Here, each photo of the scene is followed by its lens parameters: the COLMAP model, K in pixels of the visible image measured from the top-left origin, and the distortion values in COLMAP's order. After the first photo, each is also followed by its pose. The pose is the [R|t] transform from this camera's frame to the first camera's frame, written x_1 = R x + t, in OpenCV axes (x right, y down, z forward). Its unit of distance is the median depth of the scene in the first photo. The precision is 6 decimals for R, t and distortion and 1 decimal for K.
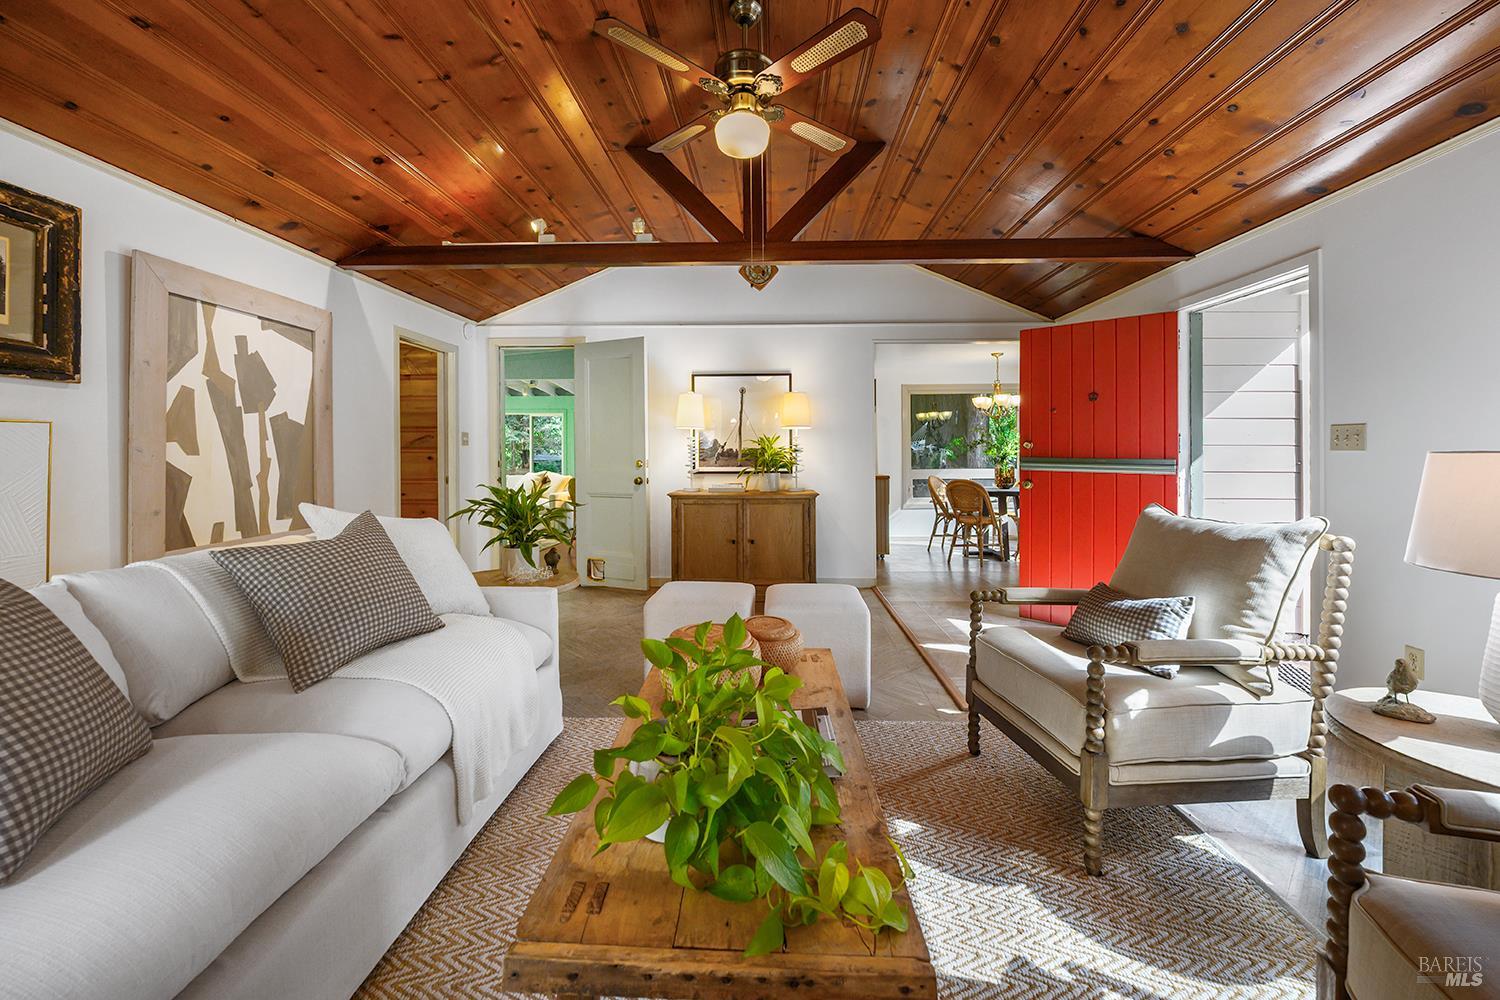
lens RADIAL K [[598.9, 0, 752.8], [0, 598.9, 453.6], [0, 0, 1]] dist [0.001396, 0.000125]
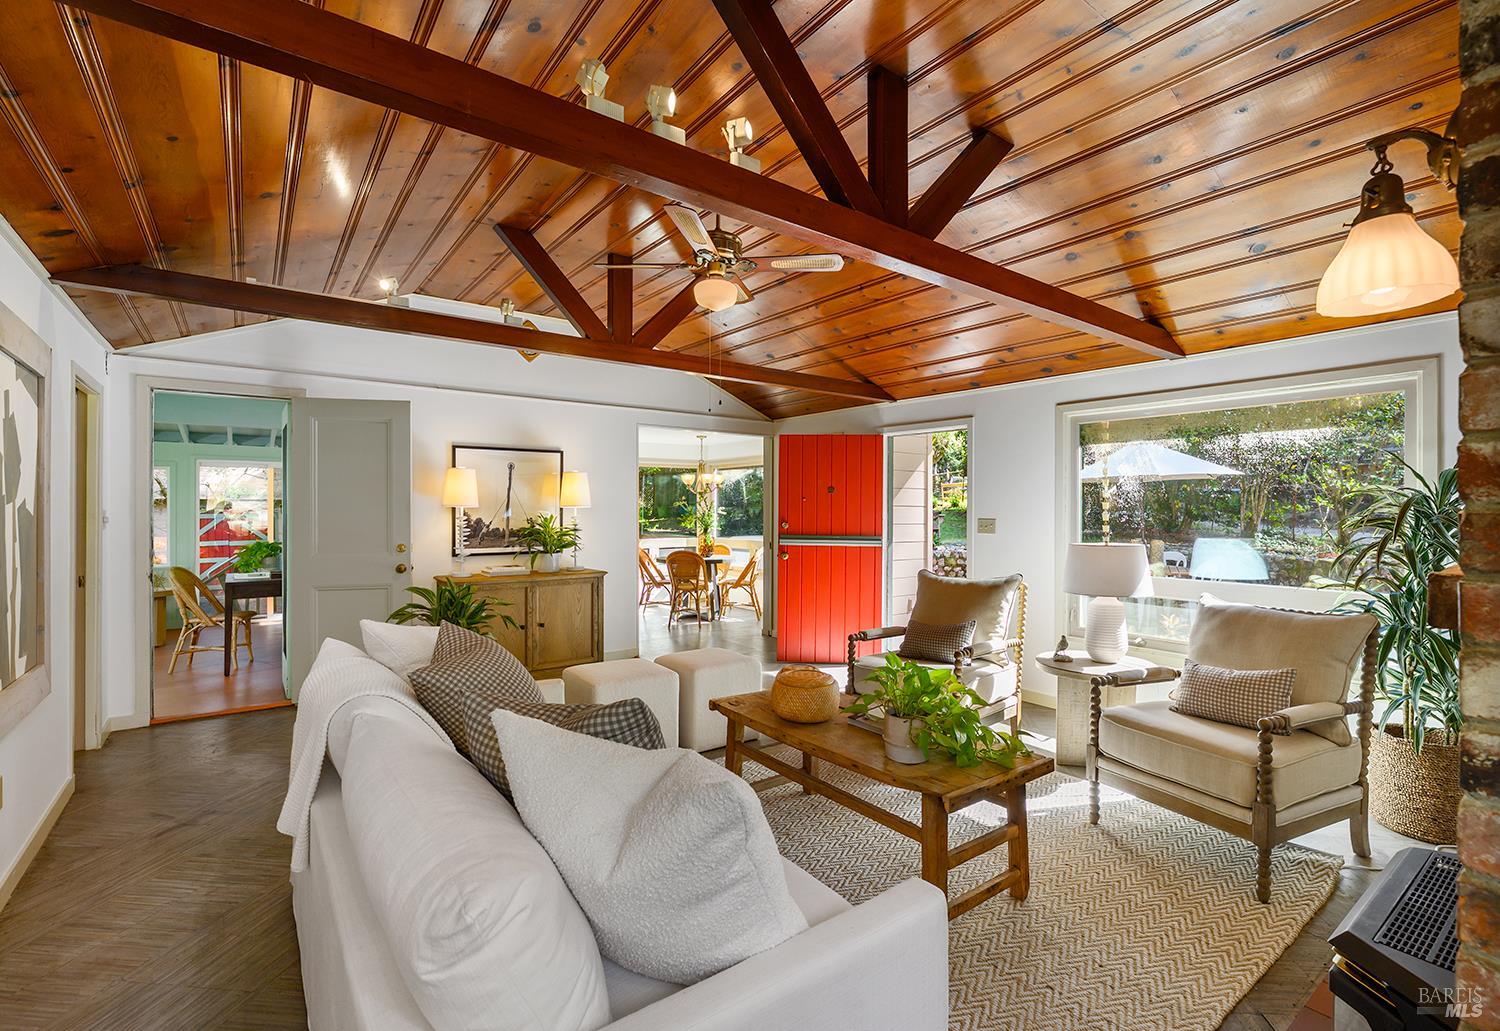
lens RADIAL K [[687.7, 0, 755.6], [0, 687.7, 510.9], [0, 0, 1]] dist [-0.002319, -0.000147]
pose [[0.783994, 0.001121, 0.620767, -0.422553], [0.000447, 0.999997, -0.002370, -0.035008], [-0.620768, 0.002135, 0.783991, -0.089882]]
